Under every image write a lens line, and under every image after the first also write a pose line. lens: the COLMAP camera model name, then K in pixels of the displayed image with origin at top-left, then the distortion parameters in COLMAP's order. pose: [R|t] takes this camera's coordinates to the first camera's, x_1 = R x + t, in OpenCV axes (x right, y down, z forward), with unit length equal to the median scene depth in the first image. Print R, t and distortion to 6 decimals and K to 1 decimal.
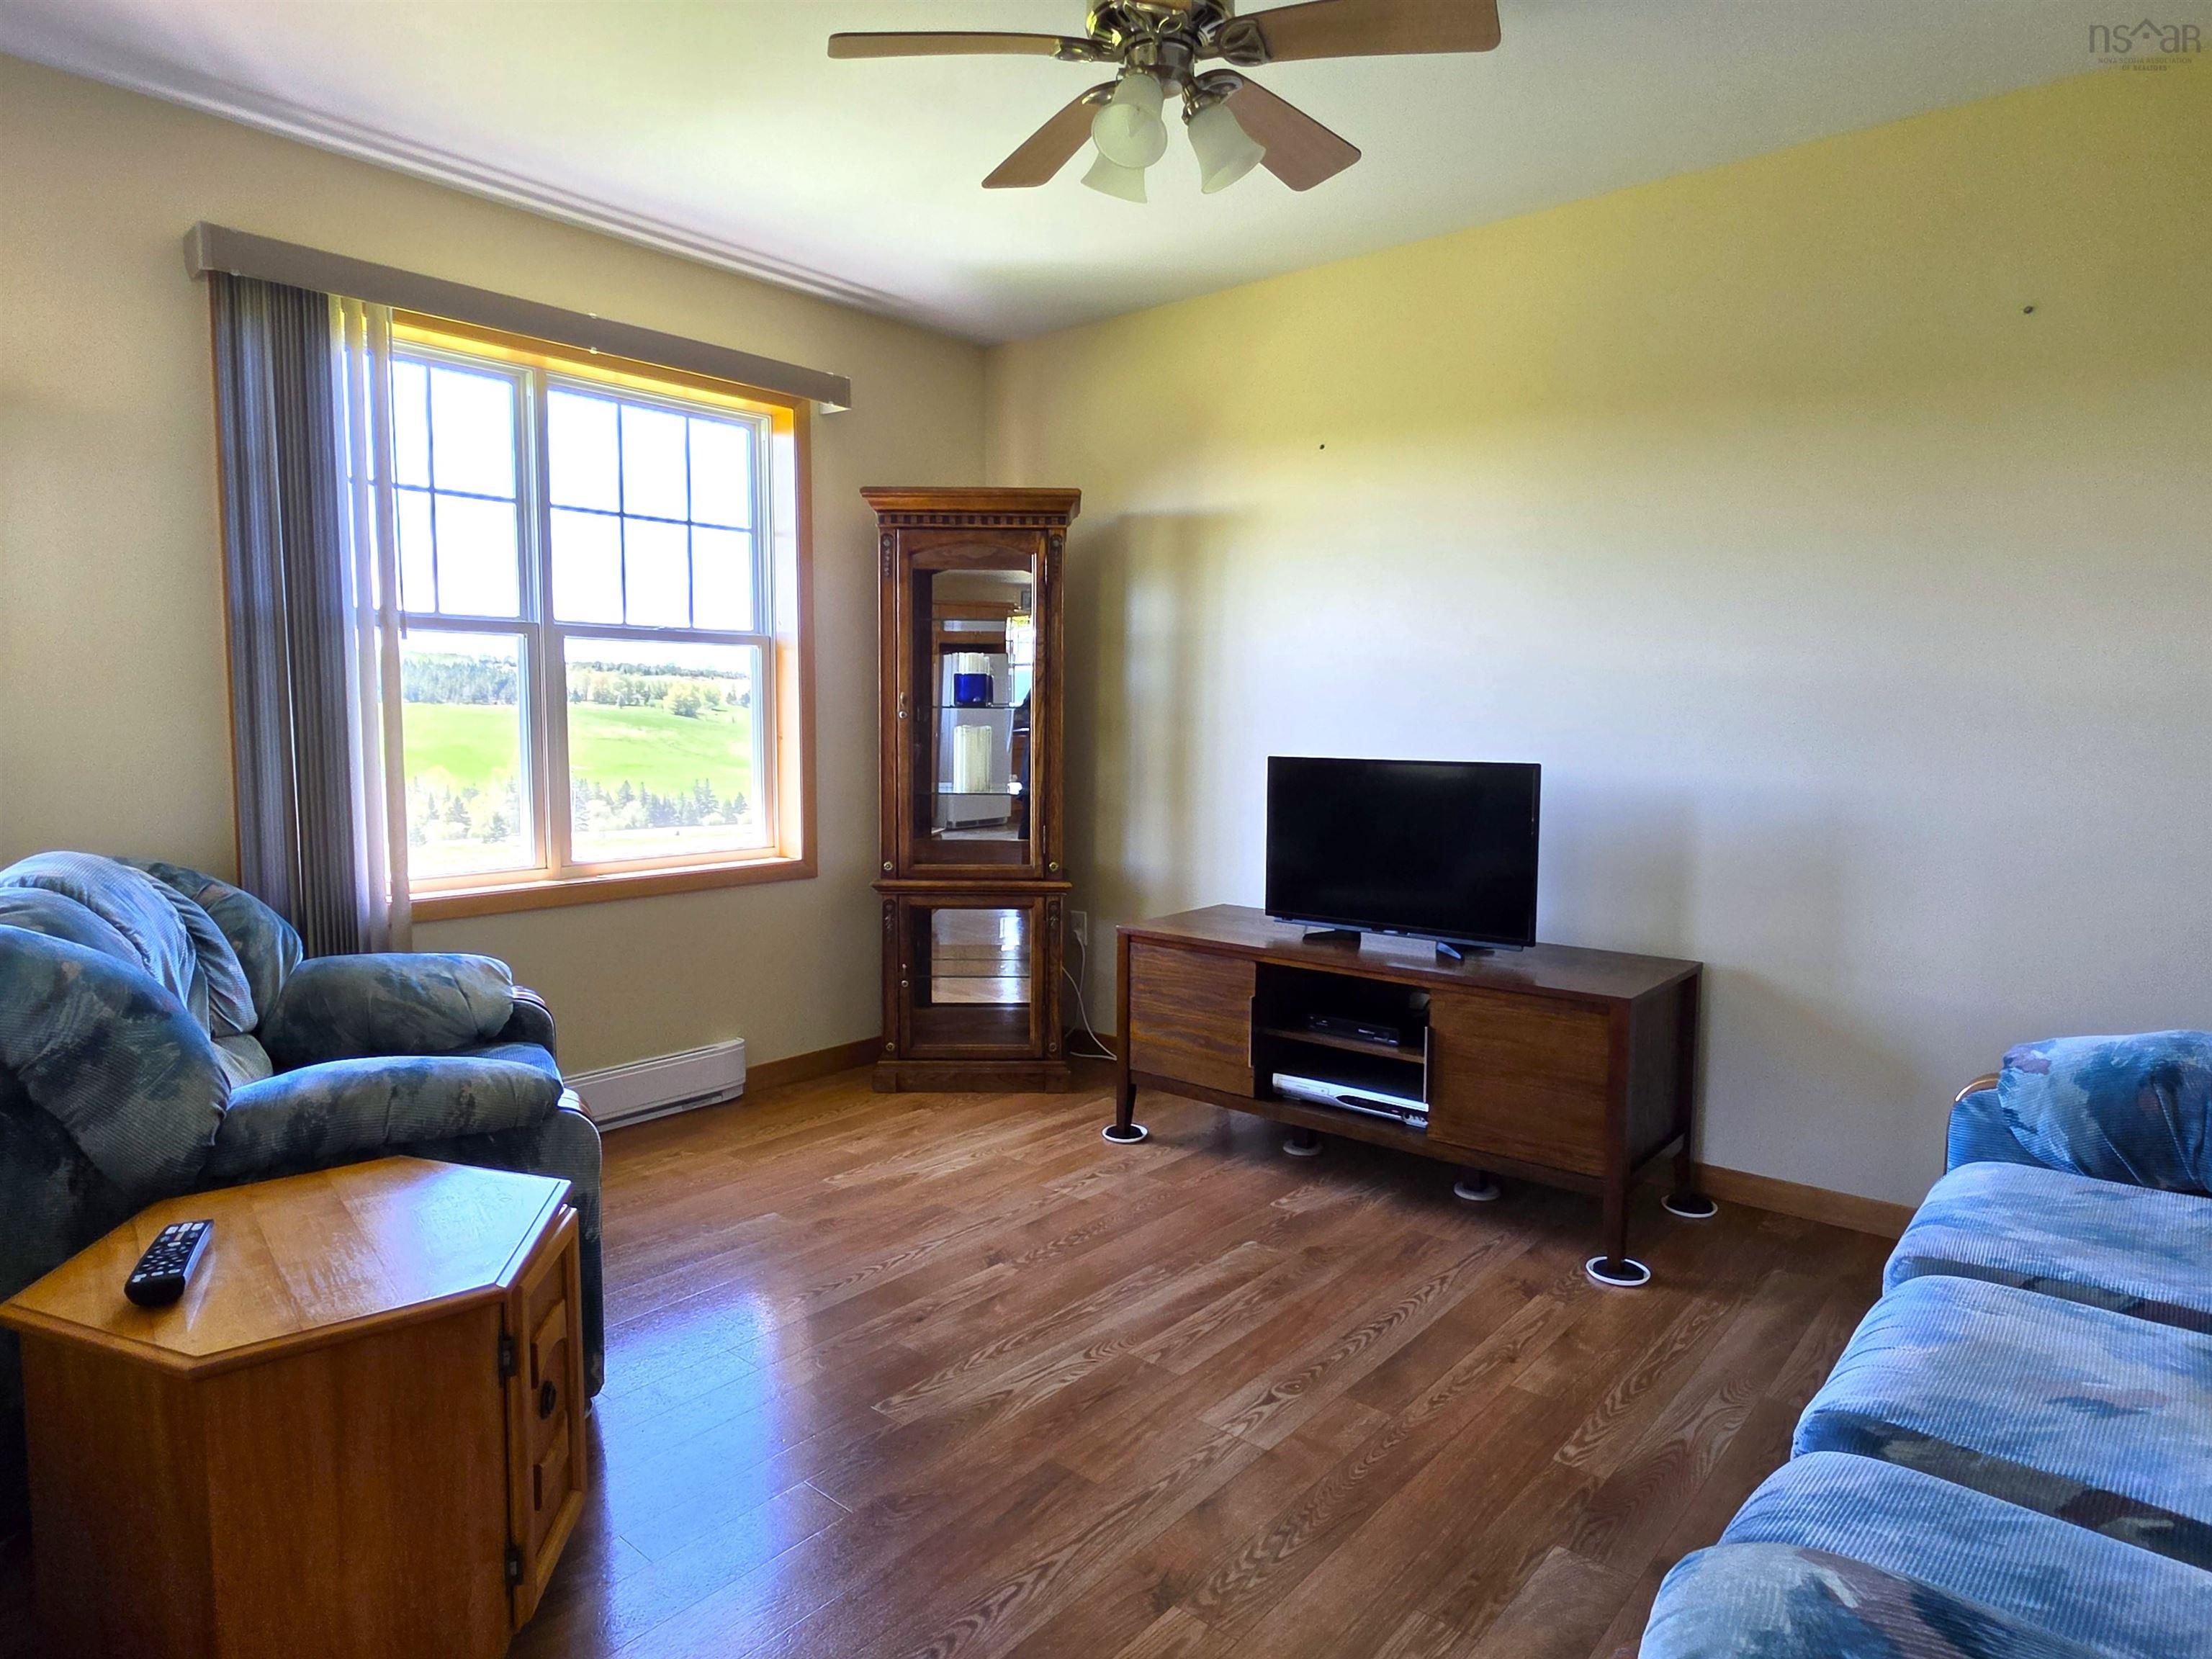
lens RADIAL K [[1313.6, 0, 1089.8], [0, 1313.6, 822.5], [0, 0, 1]] dist [0.008984, 0.001052]
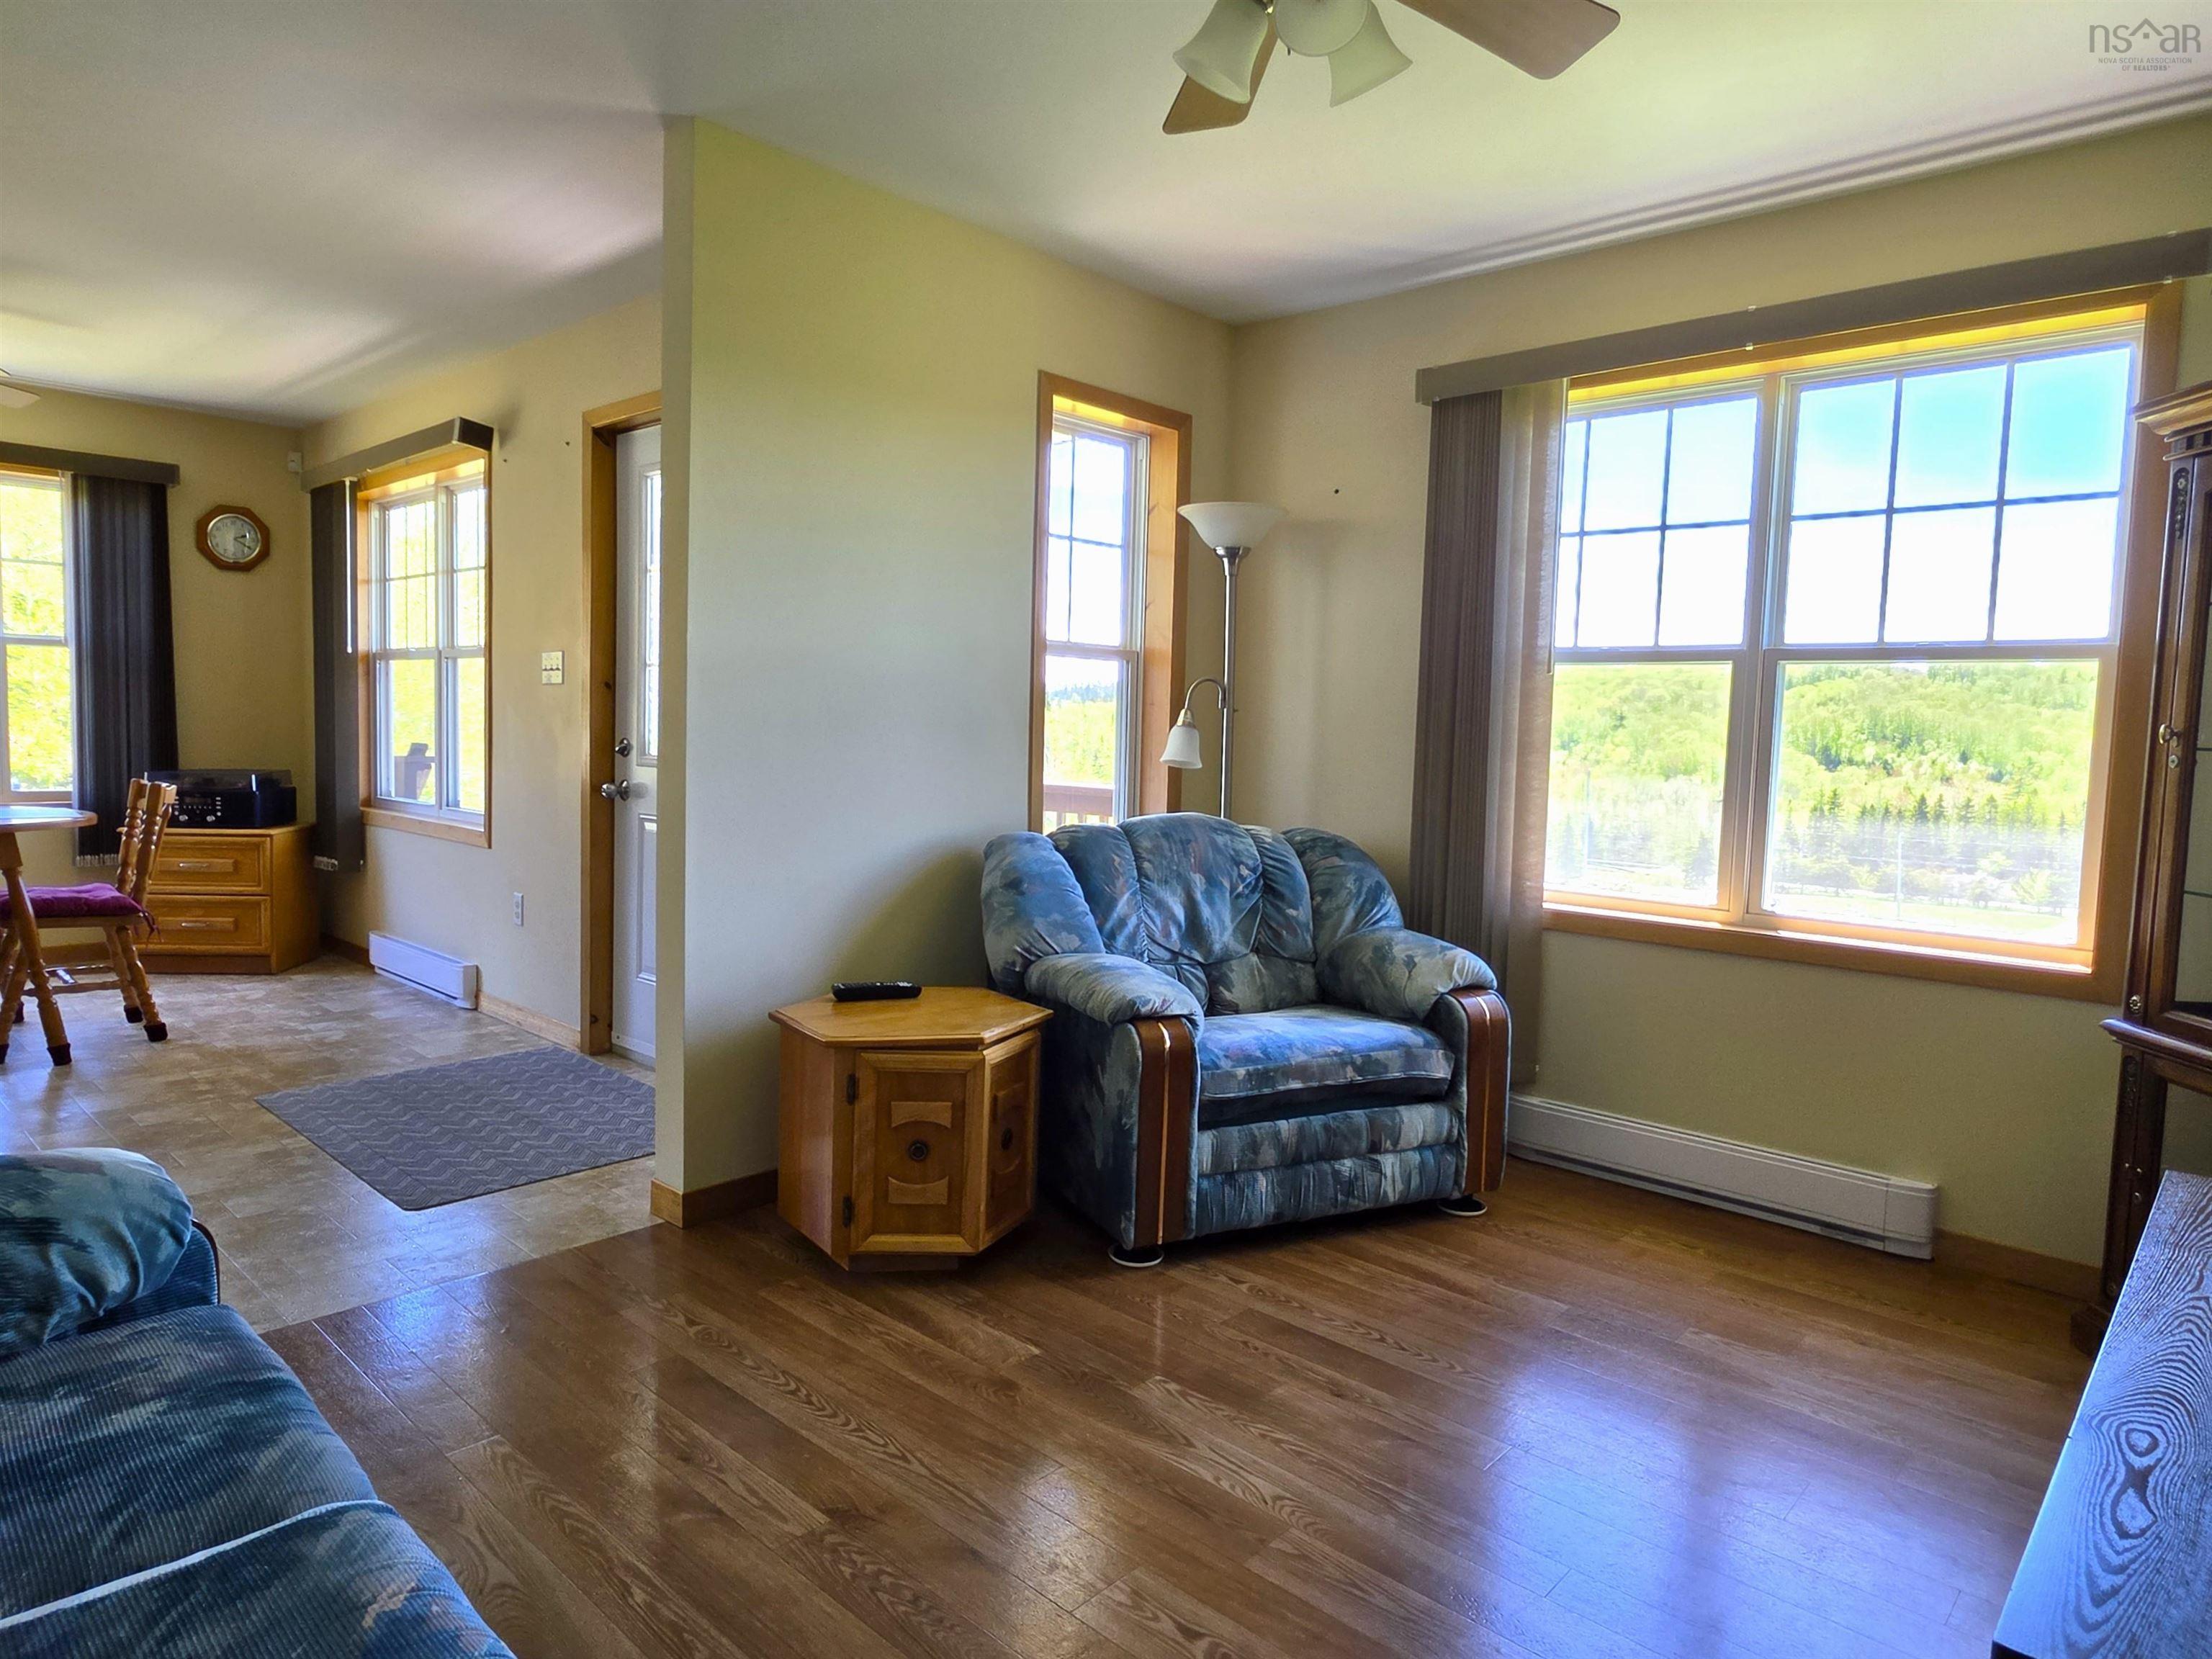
lens RADIAL K [[1313.6, 0, 1066.6], [0, 1313.6, 816.8], [0, 0, 1]] dist [0.008984, 0.001052]
pose [[-0.033583, 0.068467, -0.997088, 0.830390], [-0.114756, 0.990788, 0.071899, -0.069297], [0.992826, 0.116836, -0.025417, 0.862566]]
